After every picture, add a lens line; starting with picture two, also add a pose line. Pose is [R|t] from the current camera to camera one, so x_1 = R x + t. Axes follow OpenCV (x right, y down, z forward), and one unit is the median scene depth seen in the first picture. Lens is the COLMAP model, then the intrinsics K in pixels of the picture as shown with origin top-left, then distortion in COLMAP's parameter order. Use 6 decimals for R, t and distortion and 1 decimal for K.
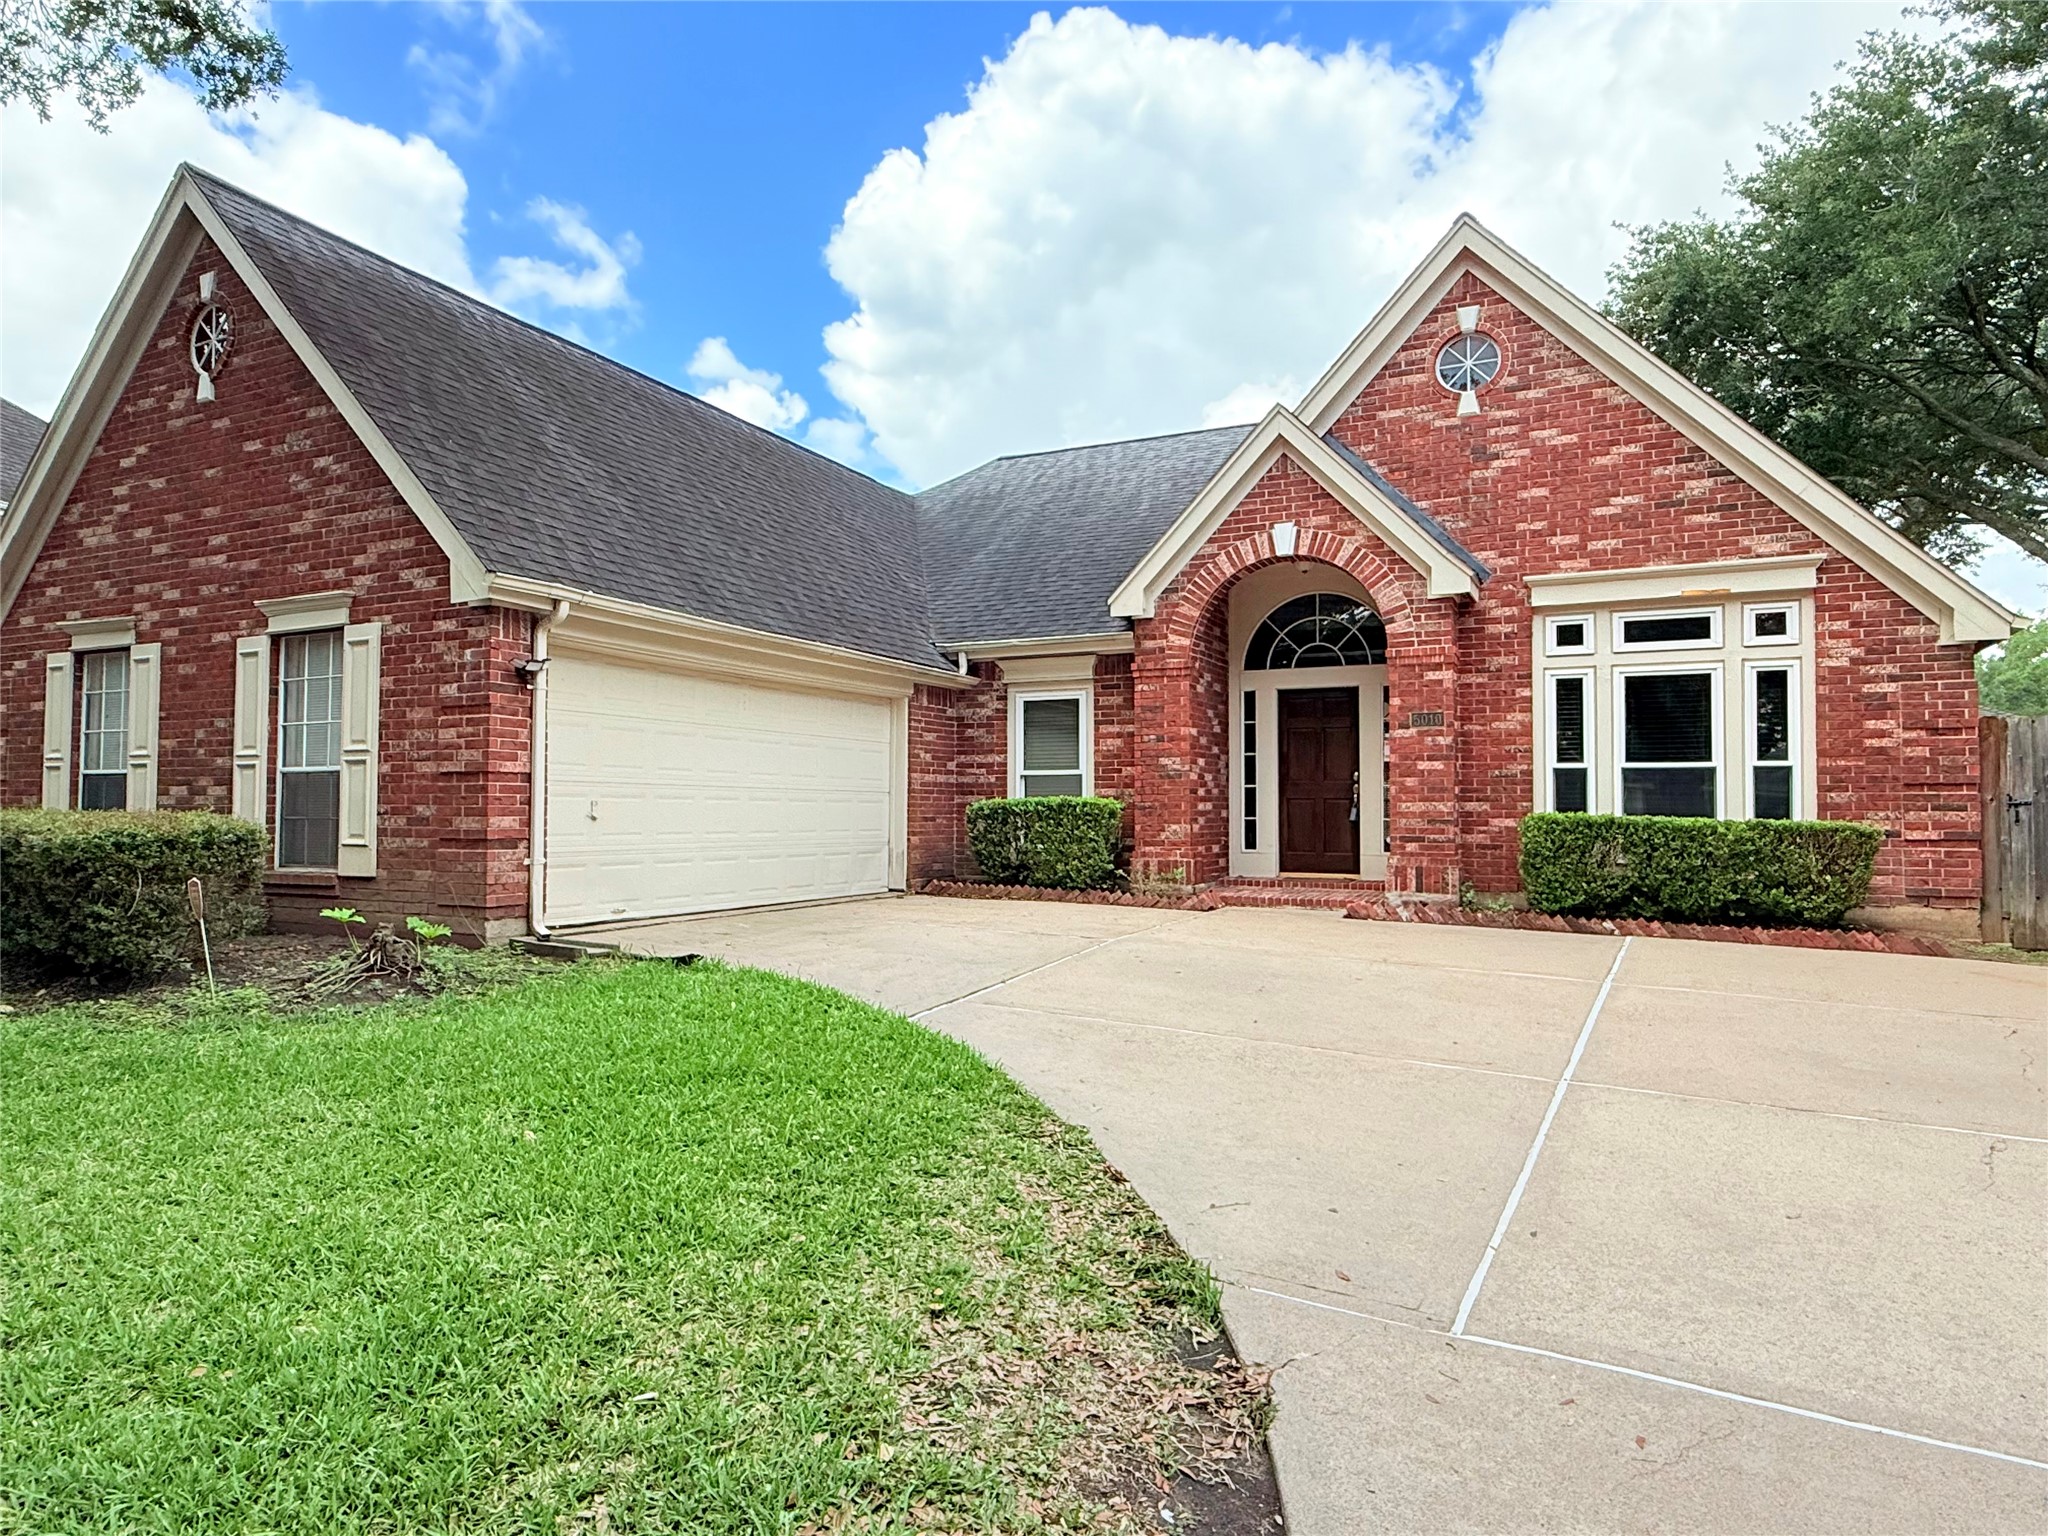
lens RADIAL K [[1207.3, 0, 1024.5], [0, 1207.3, 766.1], [0, 0, 1]] dist [0.001629, 0.001247]
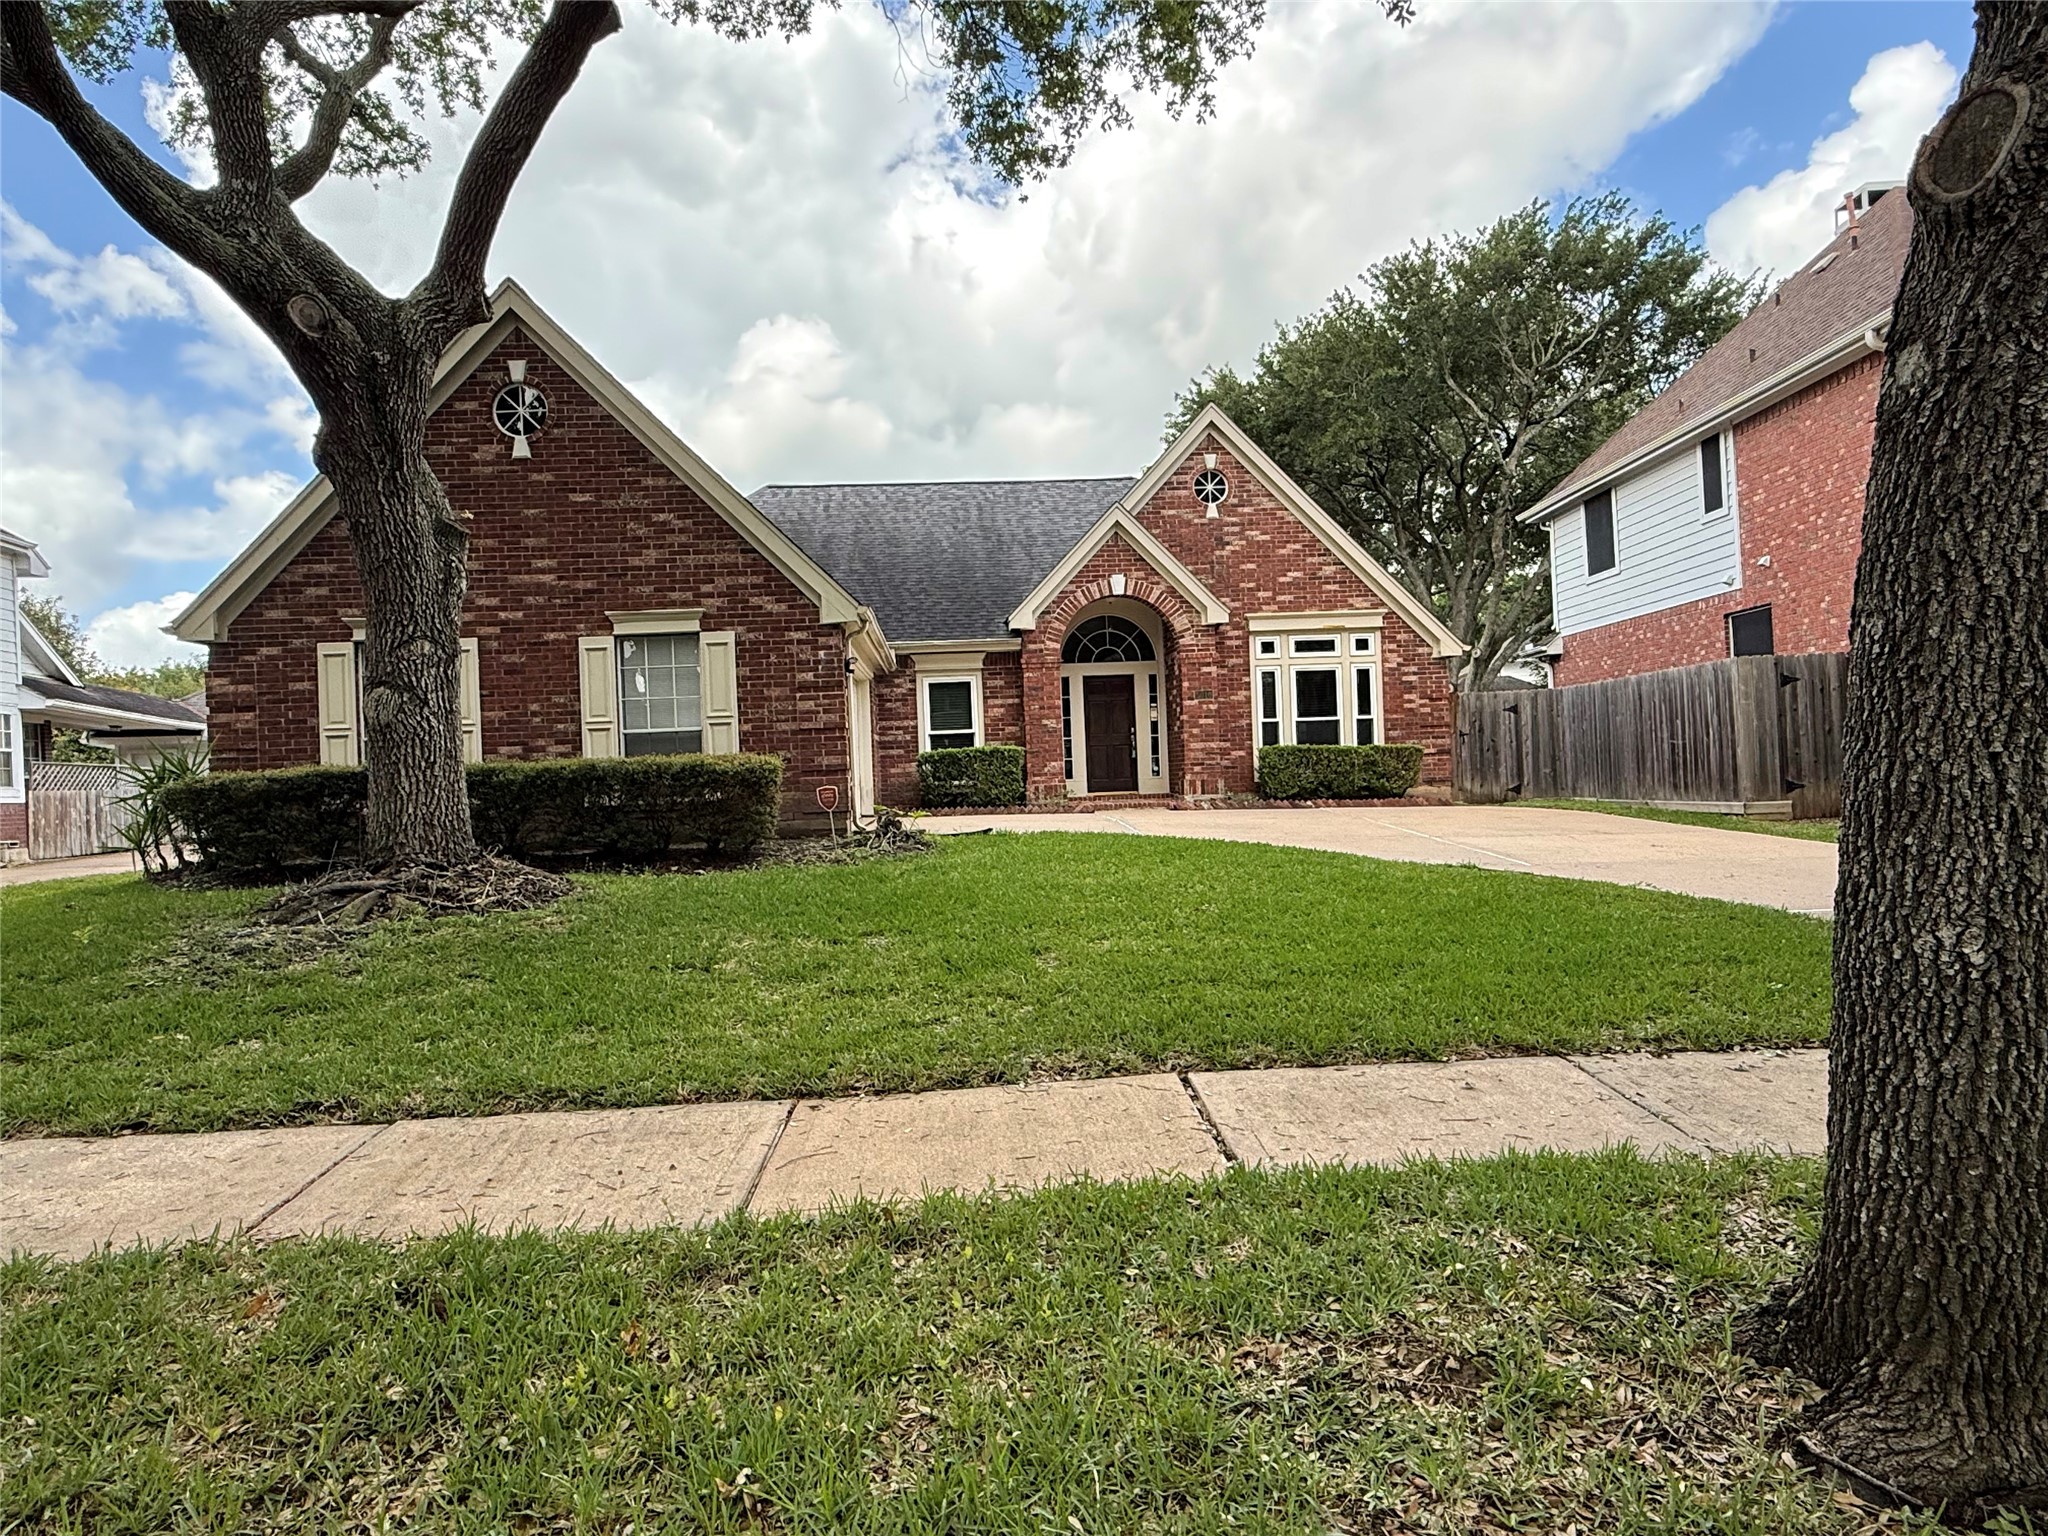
lens RADIAL K [[1207.3, 0, 1021.1], [0, 1207.3, 768.3], [0, 0, 1]] dist [0.001629, 0.001247]
pose [[0.869645, -0.032238, 0.492624, -0.768132], [0.022836, 0.999424, 0.025090, 0.017867], [-0.493149, -0.010570, 0.869881, -0.386954]]
